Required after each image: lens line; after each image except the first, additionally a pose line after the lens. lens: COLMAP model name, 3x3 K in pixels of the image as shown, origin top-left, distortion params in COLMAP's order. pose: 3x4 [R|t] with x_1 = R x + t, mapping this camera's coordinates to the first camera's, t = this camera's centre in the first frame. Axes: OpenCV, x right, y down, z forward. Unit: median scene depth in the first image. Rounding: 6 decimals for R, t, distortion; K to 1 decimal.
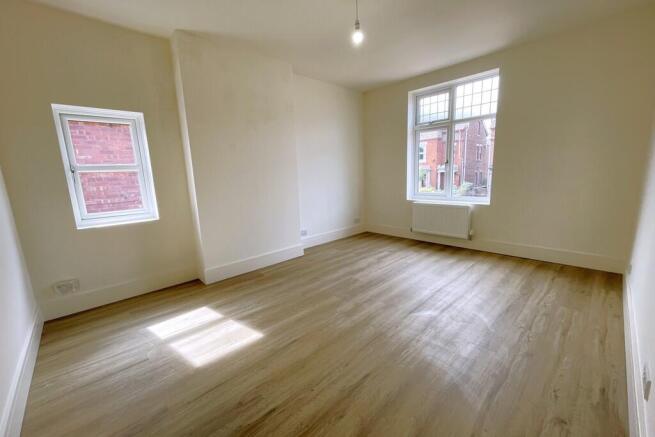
lens RADIAL K [[265.8, 0, 327.5], [0, 265.8, 218.5], [0, 0, 1]] dist [-0.000493, -0.000040]
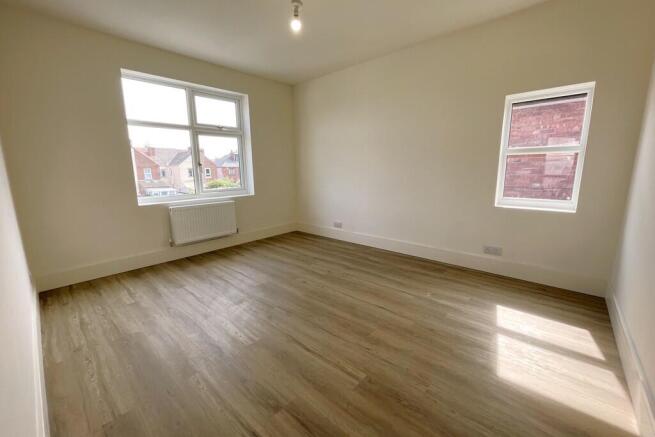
lens RADIAL K [[266.2, 0, 326.8], [0, 266.2, 204.2], [0, 0, 1]] dist [-0.000128, -0.000031]
pose [[0.079700, 0.170809, -0.982075, 1.245099], [-0.149252, 0.976148, 0.157666, -0.244279], [0.985582, 0.134010, 0.103292, 1.245129]]
